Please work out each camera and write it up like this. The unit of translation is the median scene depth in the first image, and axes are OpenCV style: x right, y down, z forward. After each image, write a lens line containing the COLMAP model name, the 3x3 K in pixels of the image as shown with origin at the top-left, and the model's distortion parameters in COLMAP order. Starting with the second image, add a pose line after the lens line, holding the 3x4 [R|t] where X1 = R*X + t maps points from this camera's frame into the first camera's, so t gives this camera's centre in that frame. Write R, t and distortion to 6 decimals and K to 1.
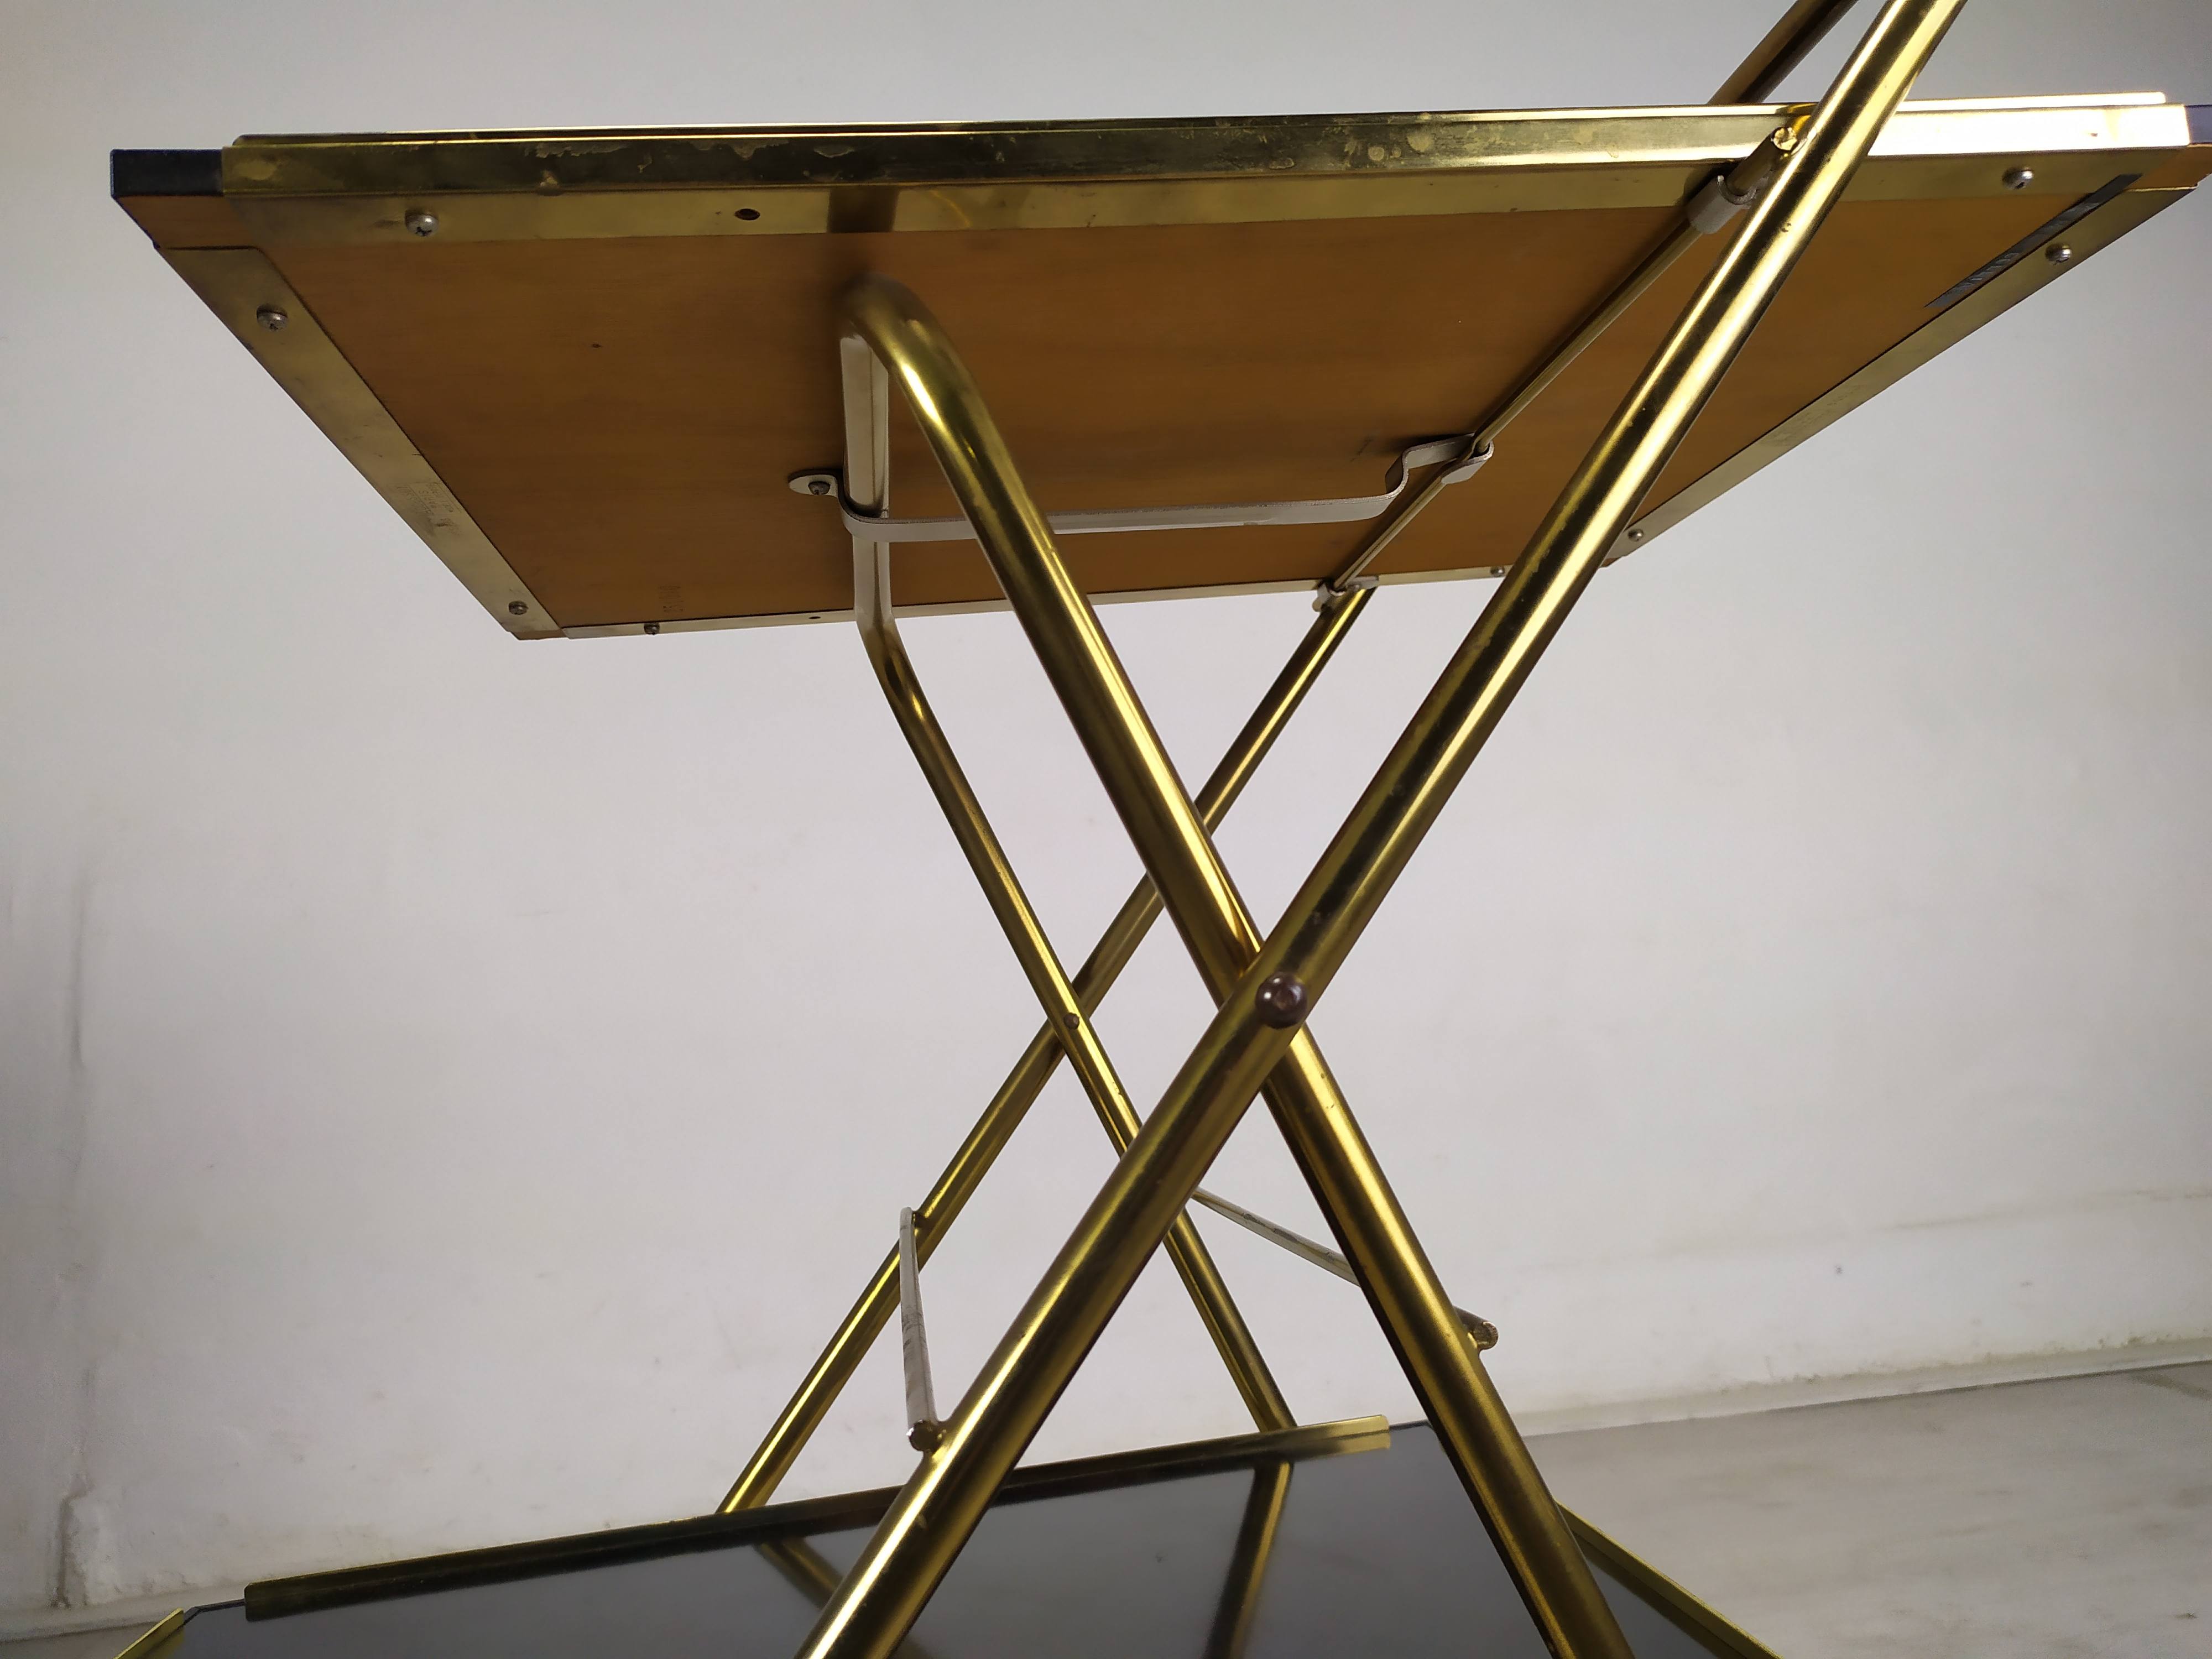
lens RADIAL K [[1665.9, 0, 1124.5], [0, 1665.9, 842.2], [0, 0, 1]] dist [0.042335, -0.047228]
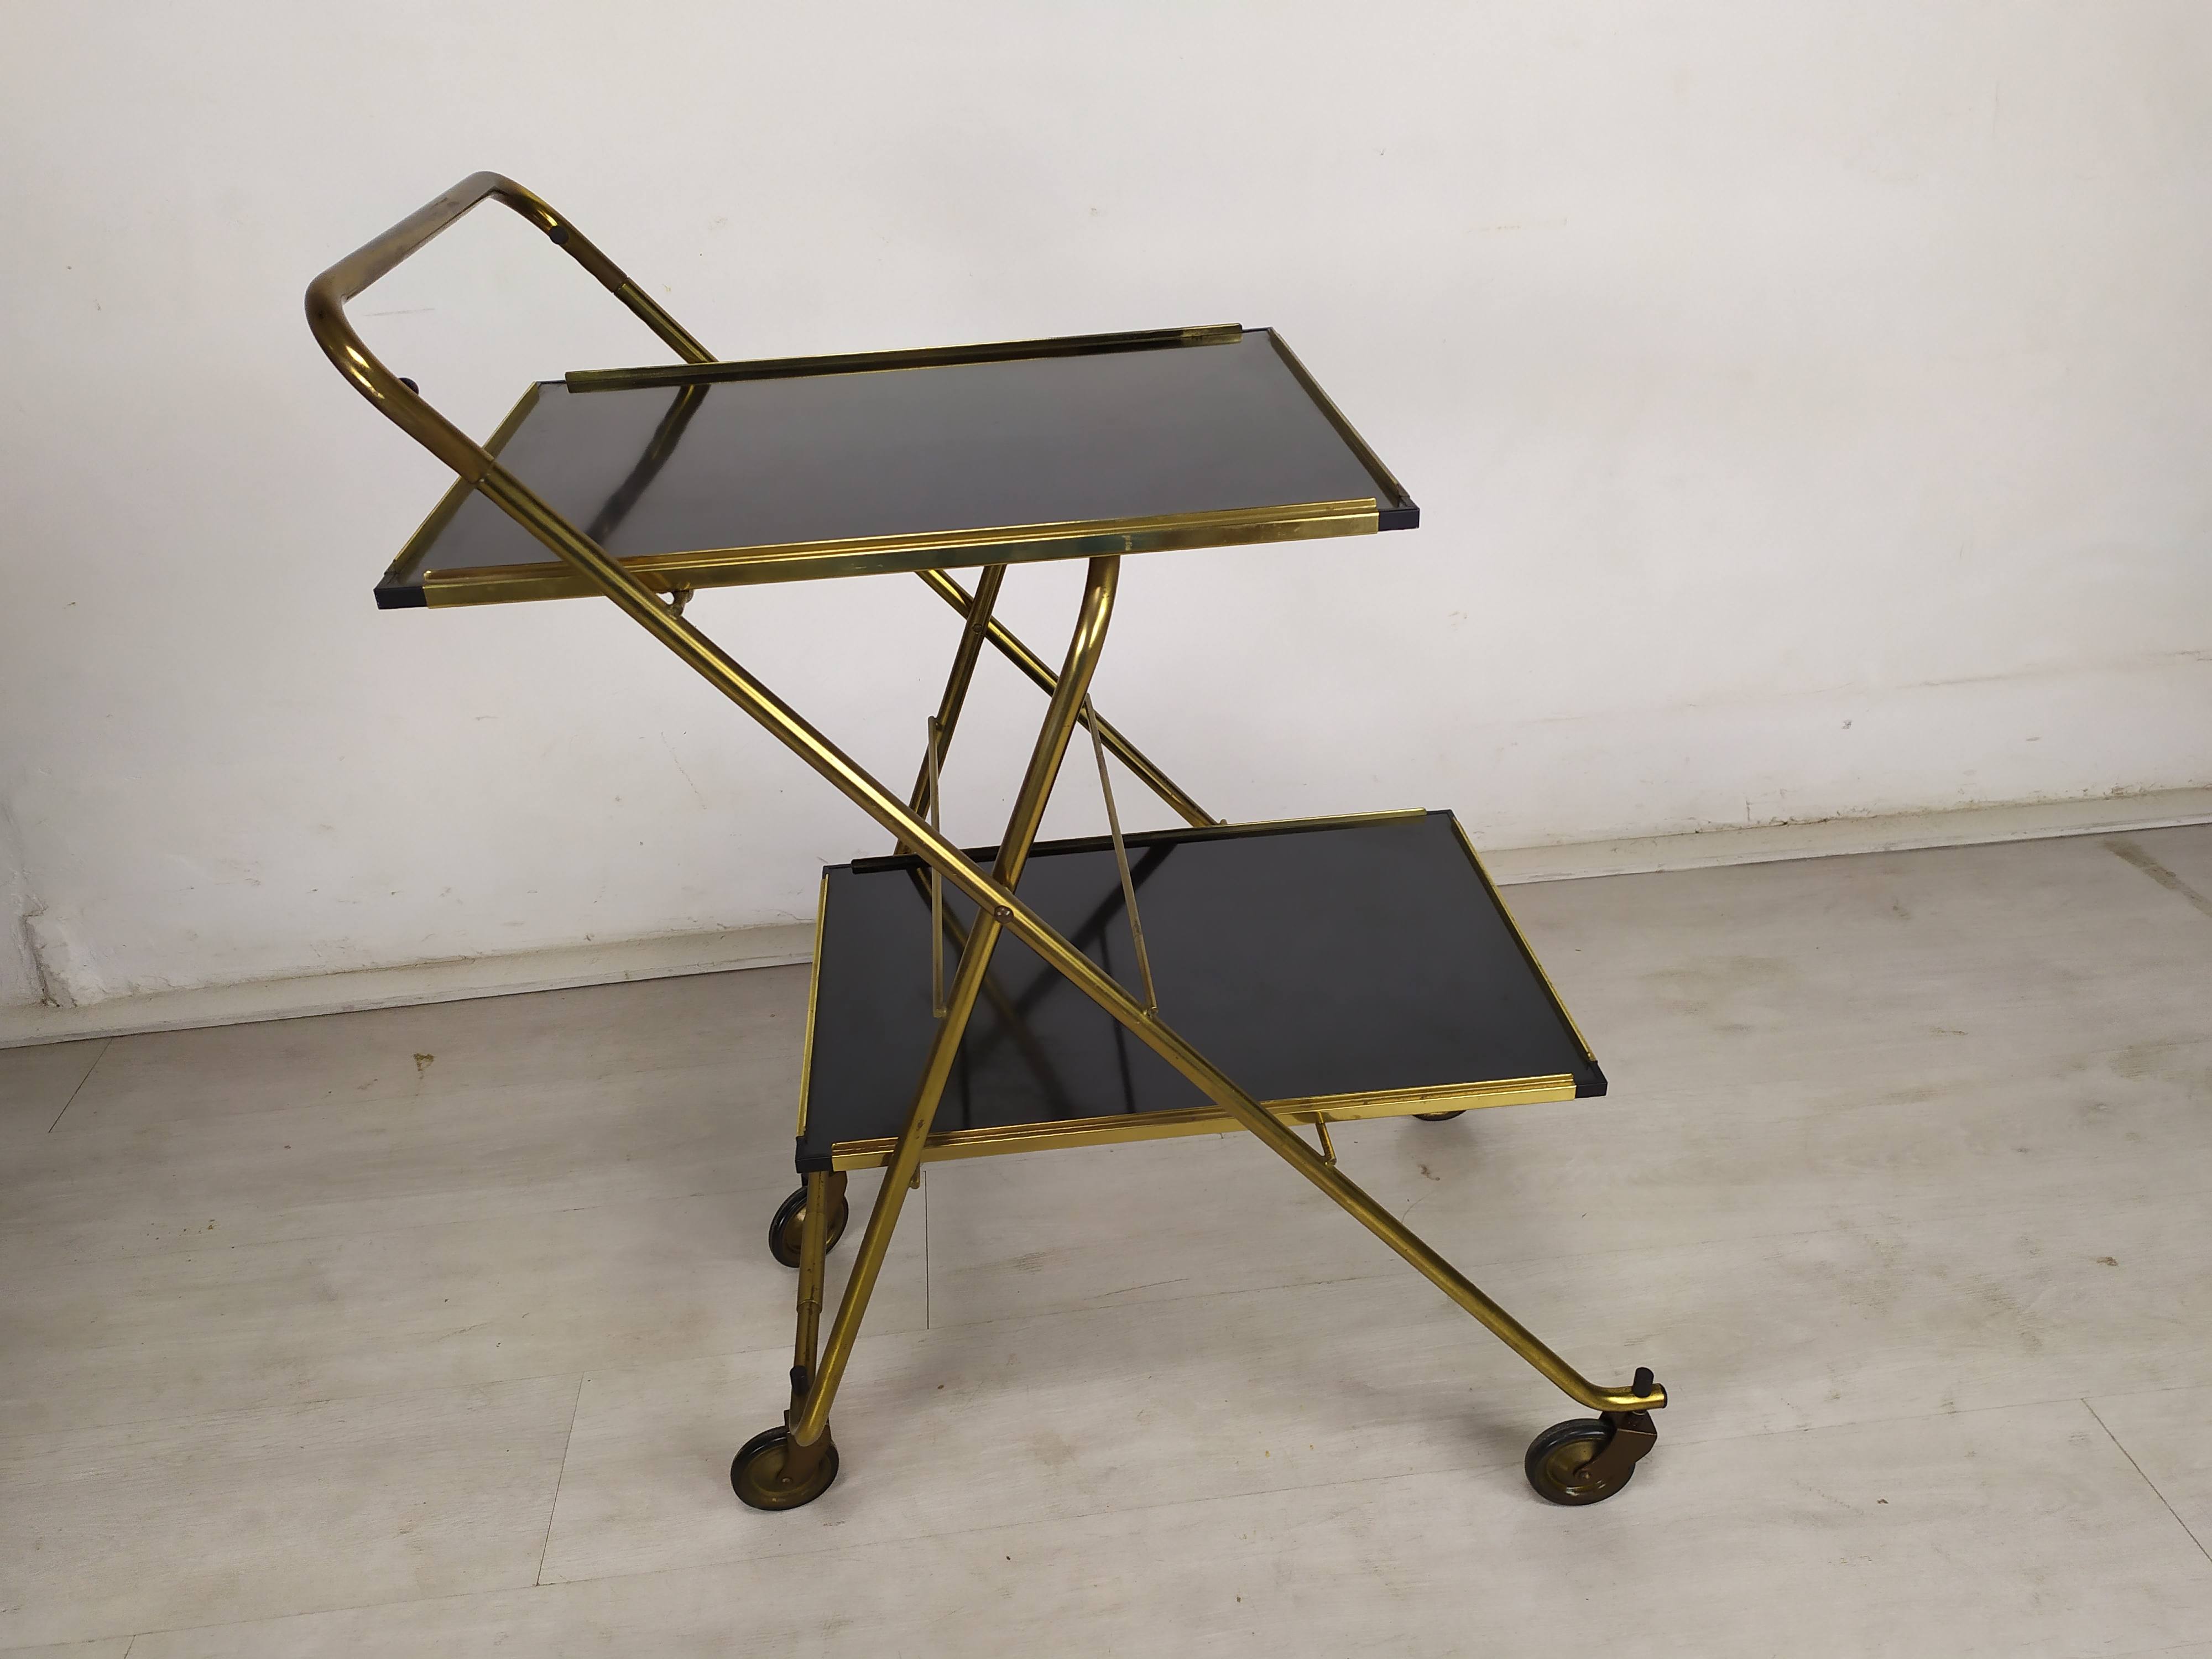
lens RADIAL K [[1665.9, 0, 1112.5], [0, 1665.9, 818.8], [0, 0, 1]] dist [0.042335, -0.047228]
pose [[0.998528, 0.027804, 0.046581, -0.040077], [-0.049278, 0.823938, 0.564533, -0.237963], [-0.022683, -0.565997, 0.824095, 0.203036]]
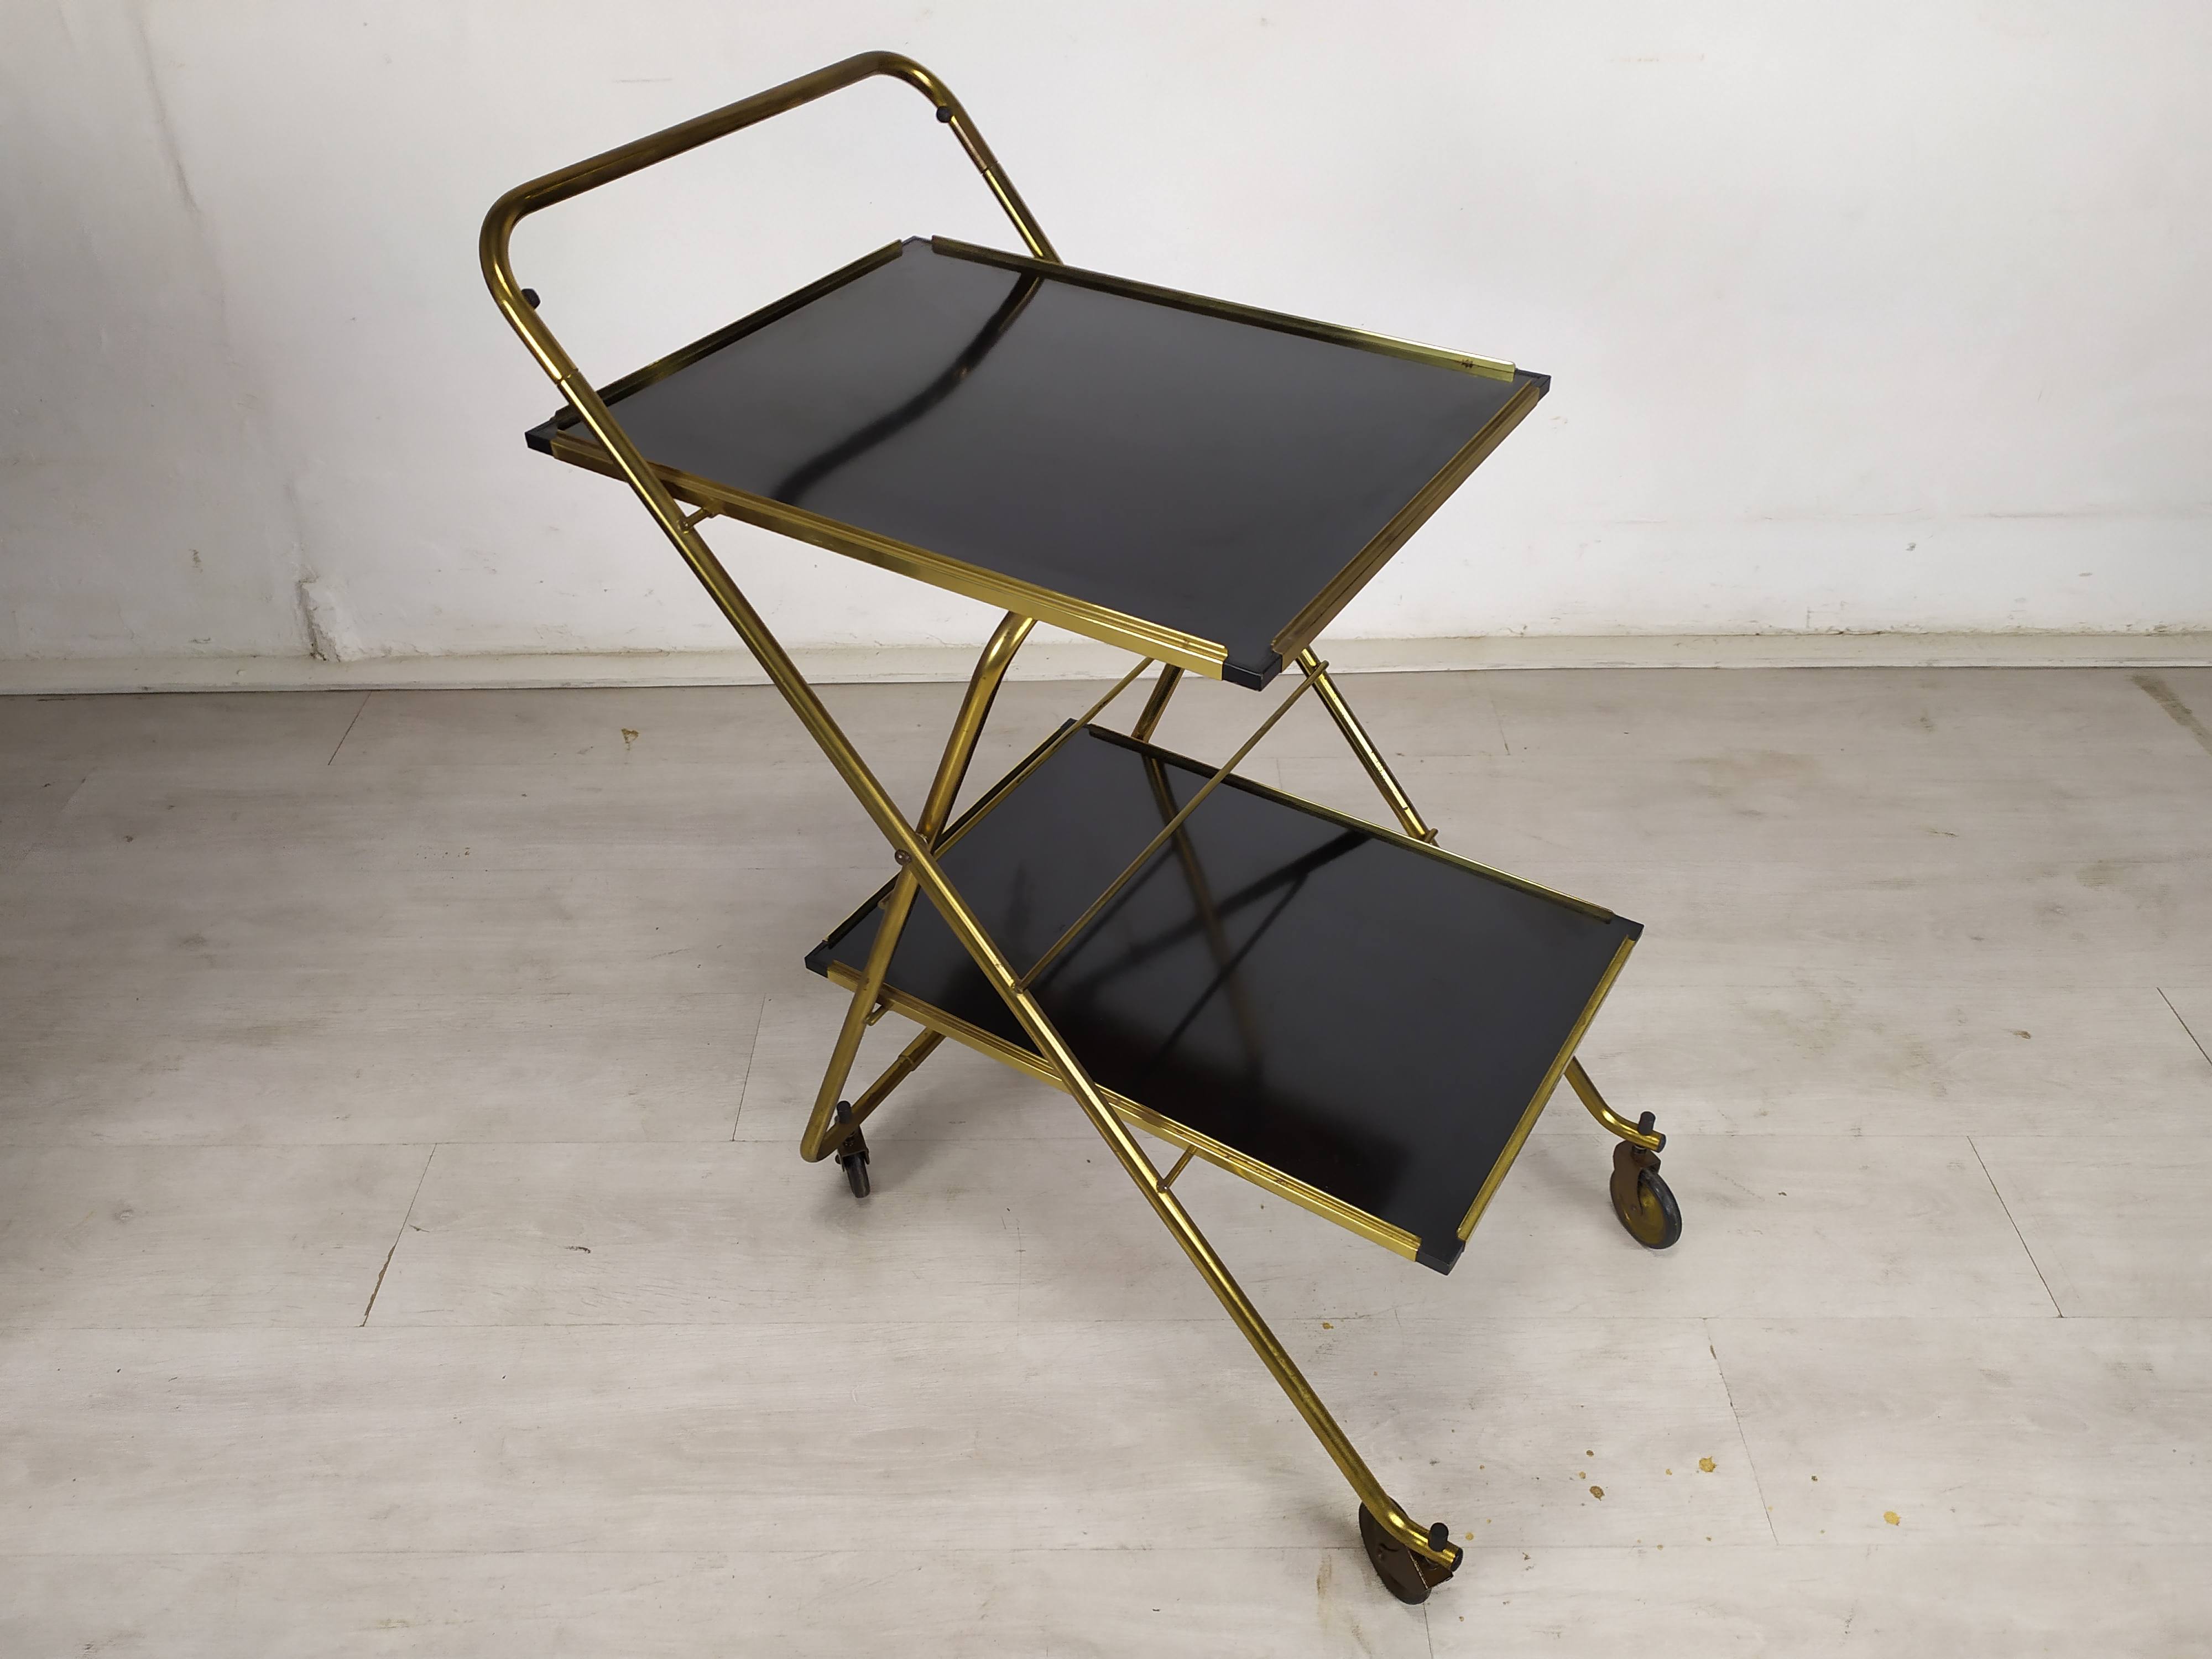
lens RADIAL K [[1665.9, 0, 1109.2], [0, 1665.9, 844.6], [0, 0, 1]] dist [0.042335, -0.047228]
pose [[0.993387, 0.114629, -0.006495, -0.044504], [-0.076396, 0.702163, 0.707906, -0.338603], [0.085707, -0.702729, 0.706277, 0.098834]]
